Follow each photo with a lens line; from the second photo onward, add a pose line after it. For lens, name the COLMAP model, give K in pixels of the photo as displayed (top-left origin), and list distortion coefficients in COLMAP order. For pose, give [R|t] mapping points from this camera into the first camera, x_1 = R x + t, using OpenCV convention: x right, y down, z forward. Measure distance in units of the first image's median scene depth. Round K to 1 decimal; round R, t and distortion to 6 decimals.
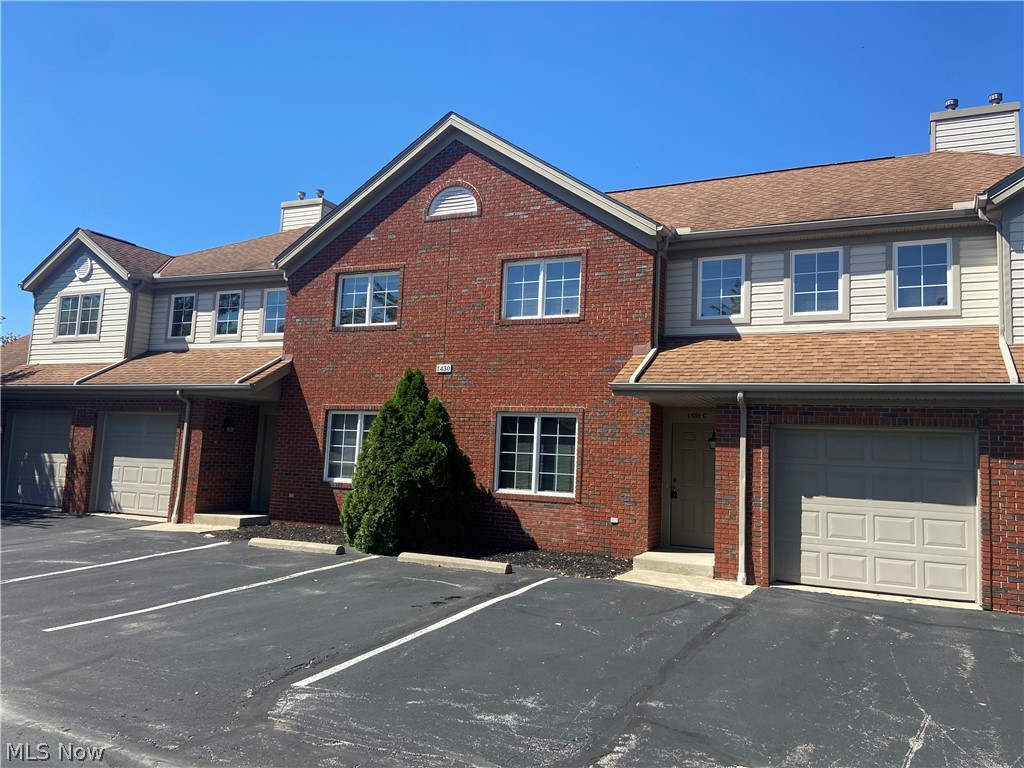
lens RADIAL K [[764.0, 0, 512.0], [0, 764.0, 384.0], [0, 0, 1]] dist [0.130463, -0.159994]
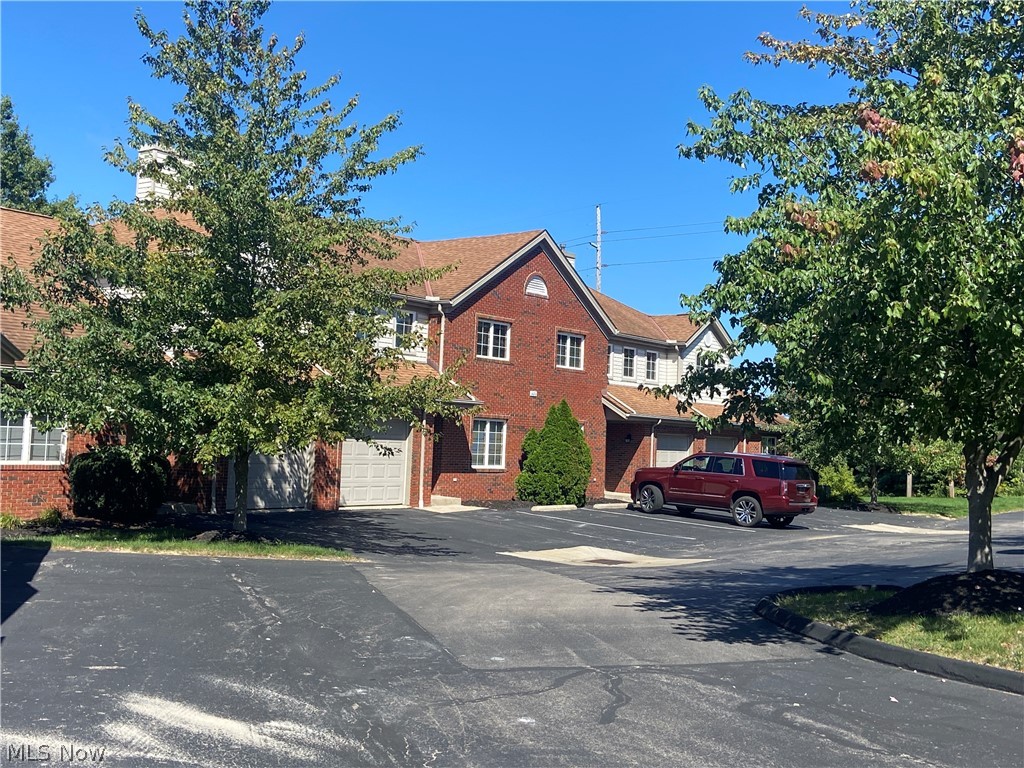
lens RADIAL K [[1259.0, 0, 512.0], [0, 1259.0, 384.0], [0, 0, 1]] dist [0.001148, -0.000072]
pose [[0.198506, 0.003607, 0.980093, -2.764391], [-0.134394, 0.990648, 0.023574, -0.099812], [-0.970842, -0.136398, 0.197134, 0.557365]]
